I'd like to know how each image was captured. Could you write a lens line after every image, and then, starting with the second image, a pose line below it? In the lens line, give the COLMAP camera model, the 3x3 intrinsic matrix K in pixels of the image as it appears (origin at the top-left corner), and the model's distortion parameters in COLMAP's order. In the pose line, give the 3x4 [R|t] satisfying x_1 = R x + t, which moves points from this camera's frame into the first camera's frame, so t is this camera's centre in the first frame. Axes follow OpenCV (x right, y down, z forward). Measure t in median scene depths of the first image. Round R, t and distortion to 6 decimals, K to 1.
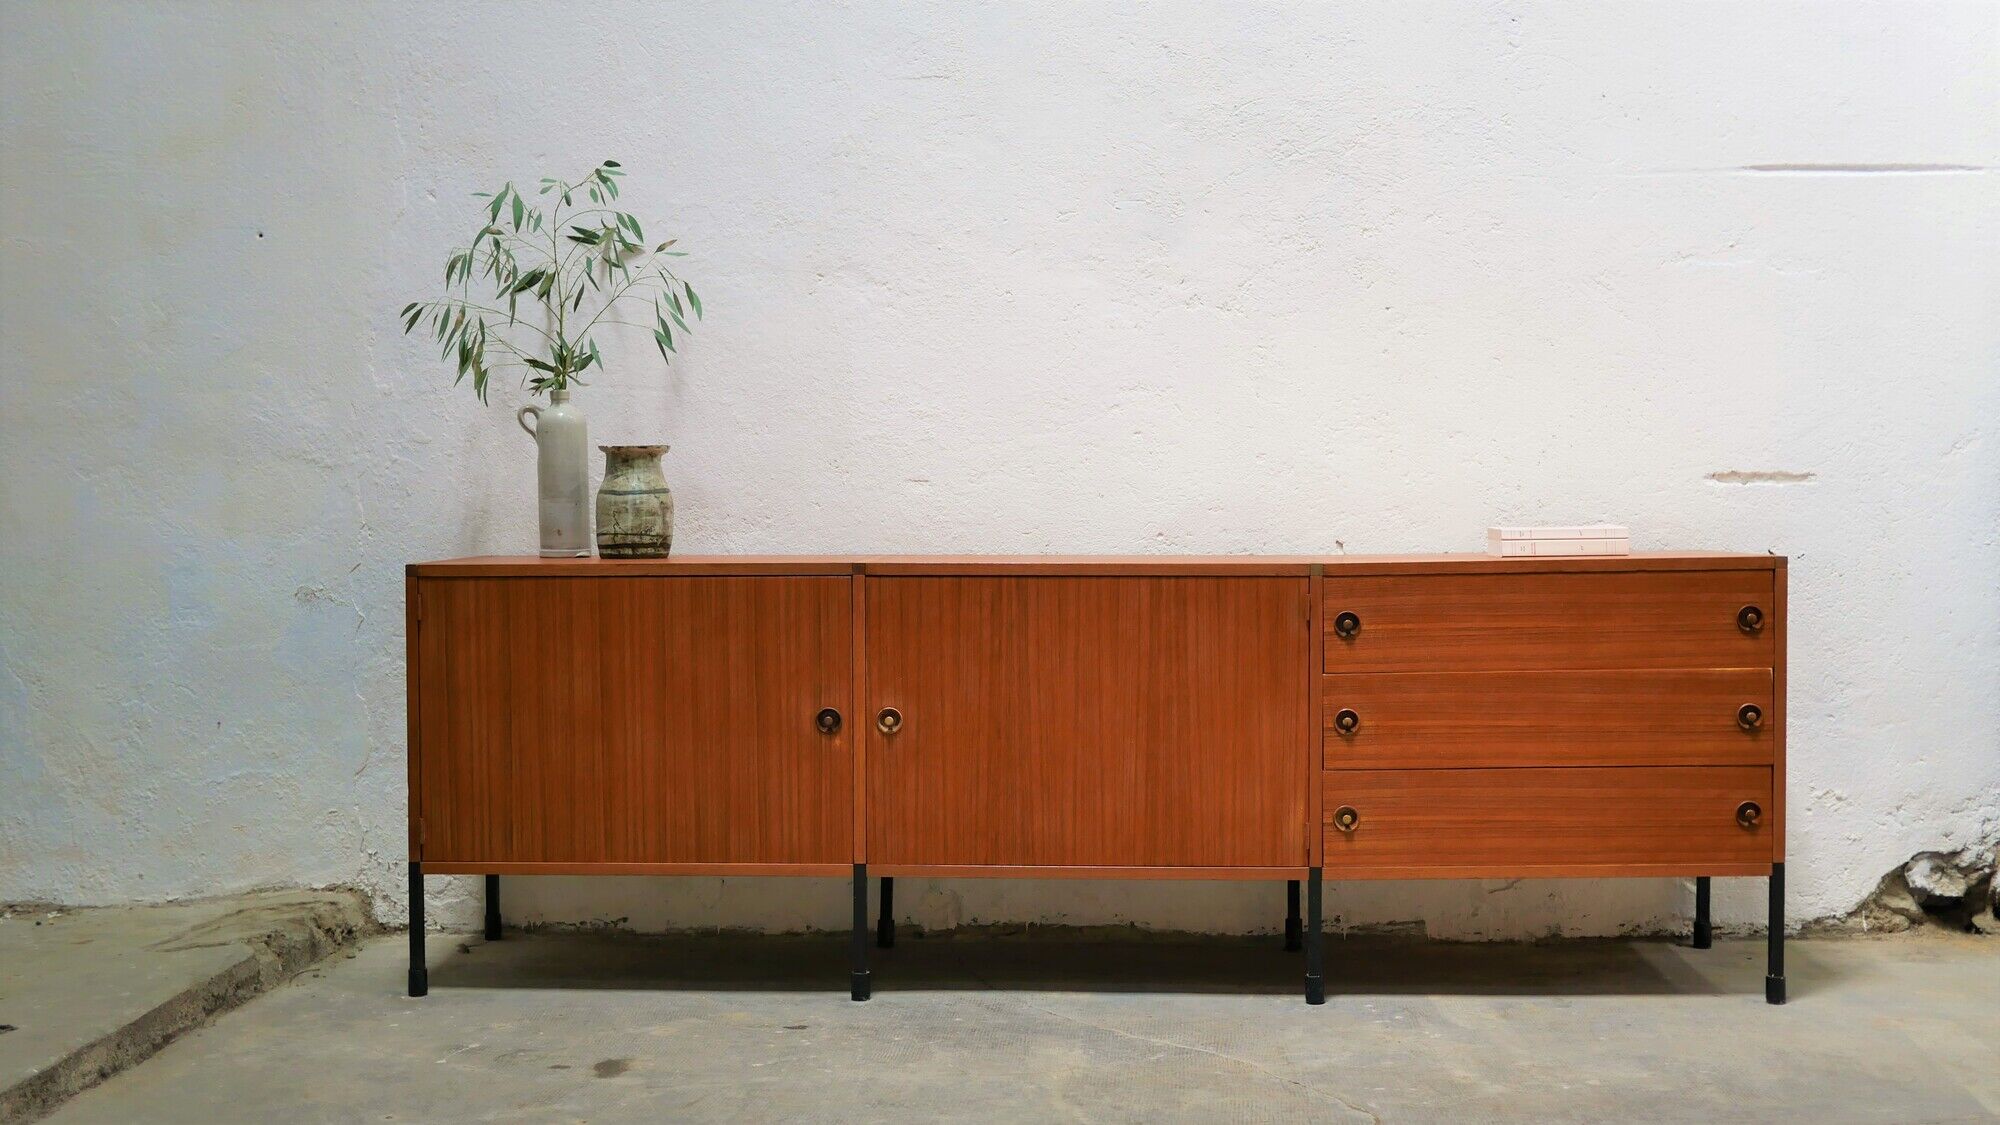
lens RADIAL K [[2249.5, 0, 1000.8], [0, 2249.5, 556.0], [0, 0, 1]] dist [-0.014118, 0.000000]
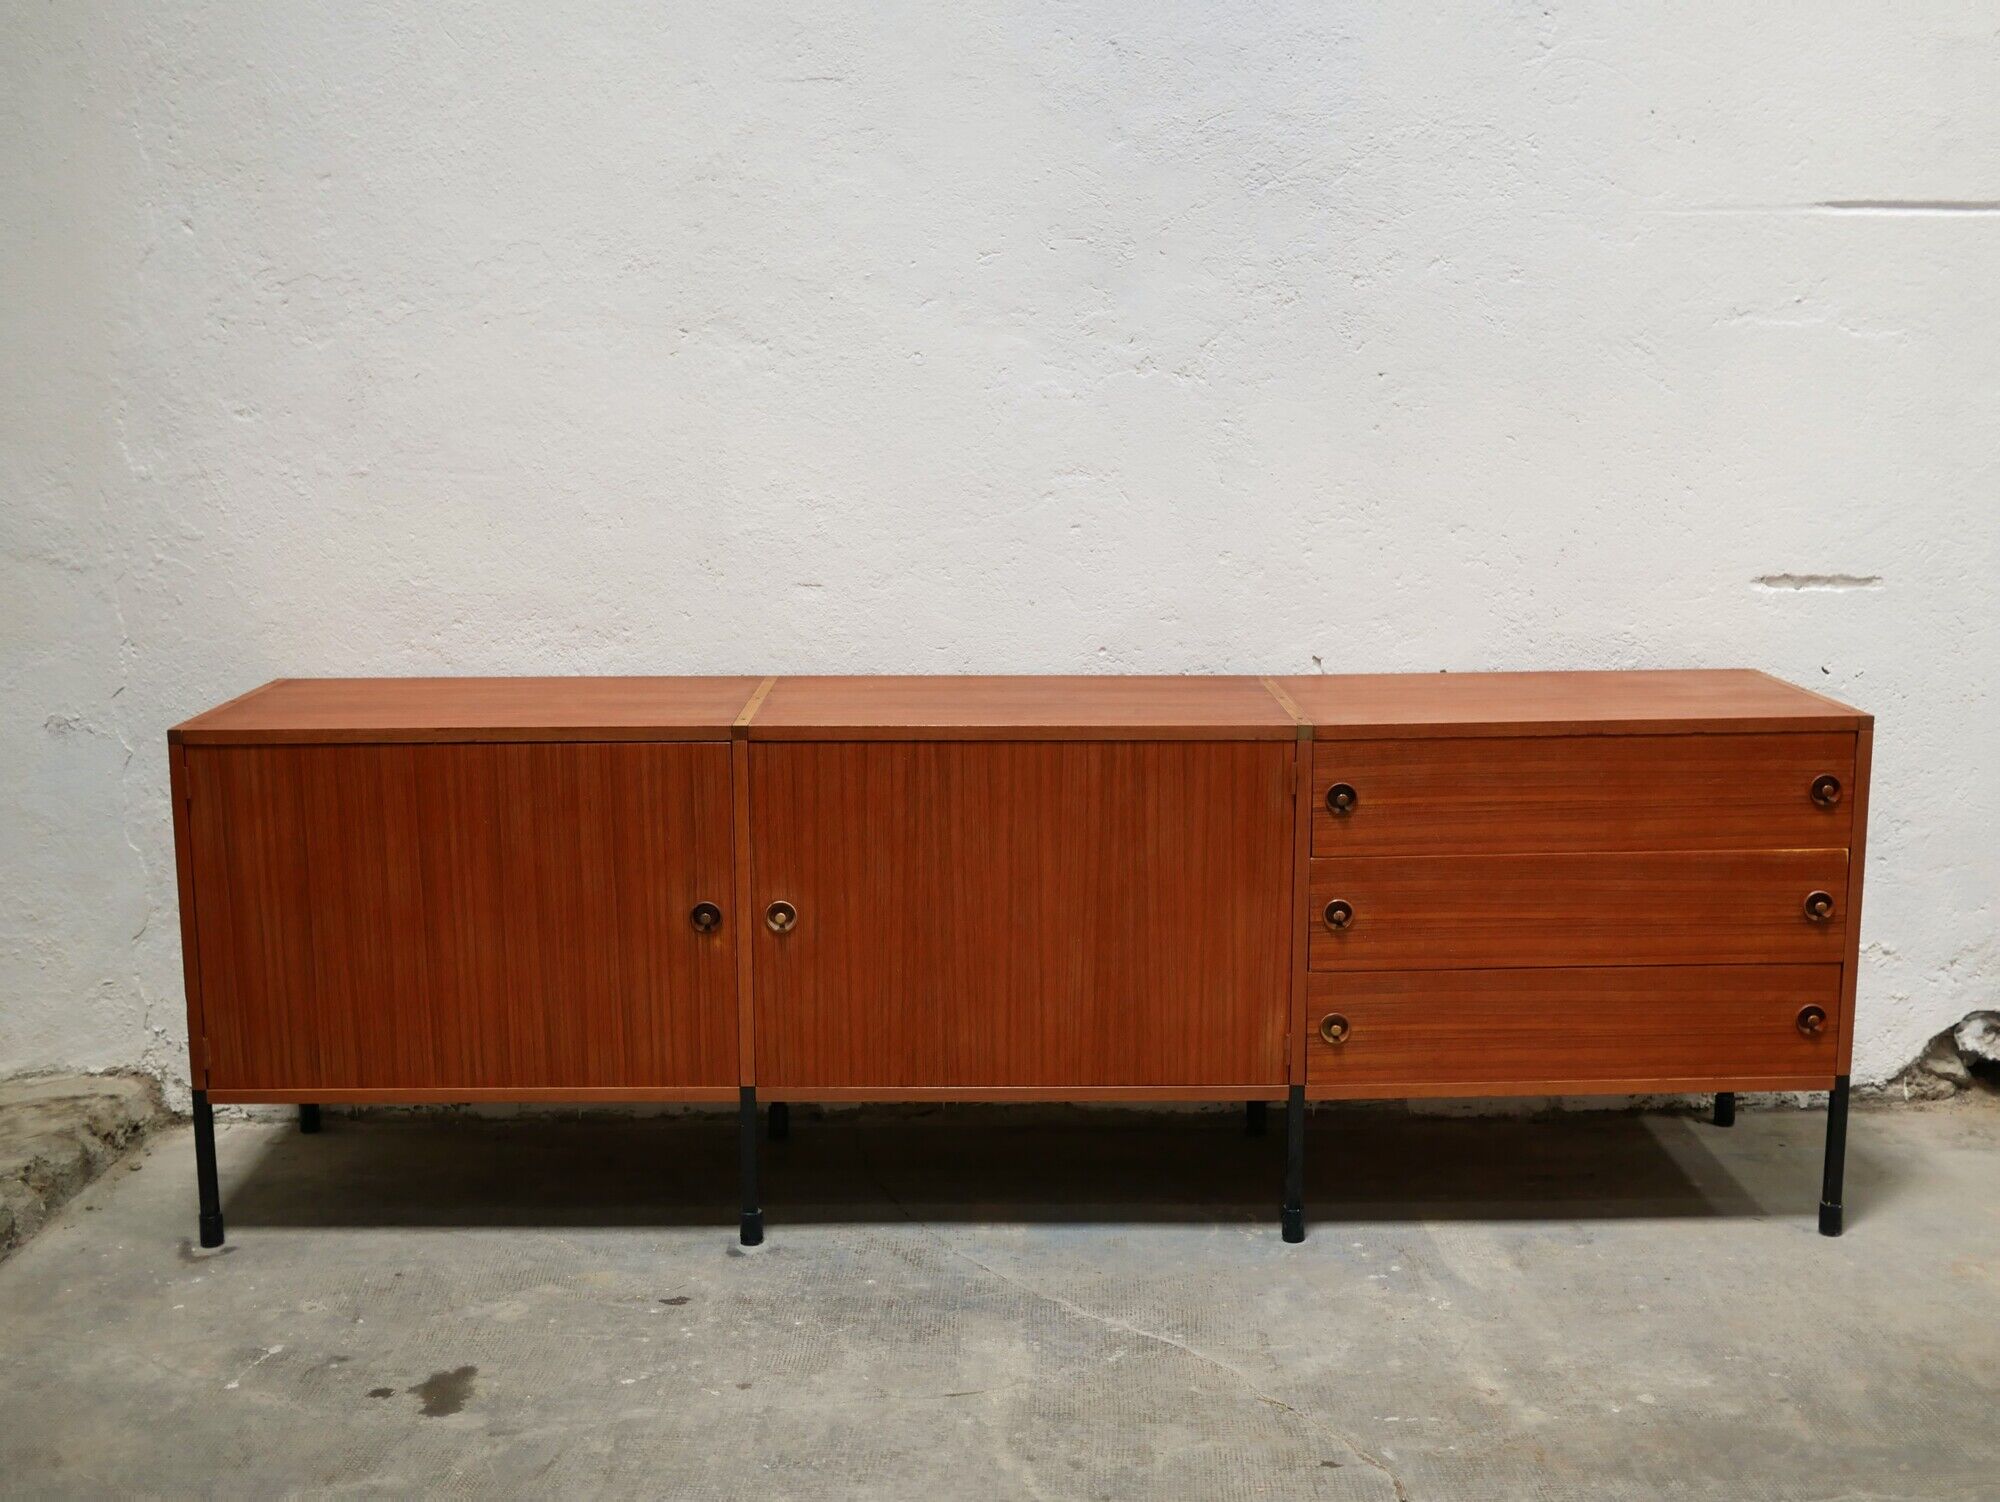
lens RADIAL K [[2251.7, 0, 1001.5], [0, 2251.7, 756.4], [0, 0, 1]] dist [-0.014447, 0.000000]
pose [[0.998399, -0.009694, 0.055722, -0.014499], [0.001441, 0.989243, 0.146272, -0.102440], [-0.056541, -0.145957, 0.987674, 0.196166]]
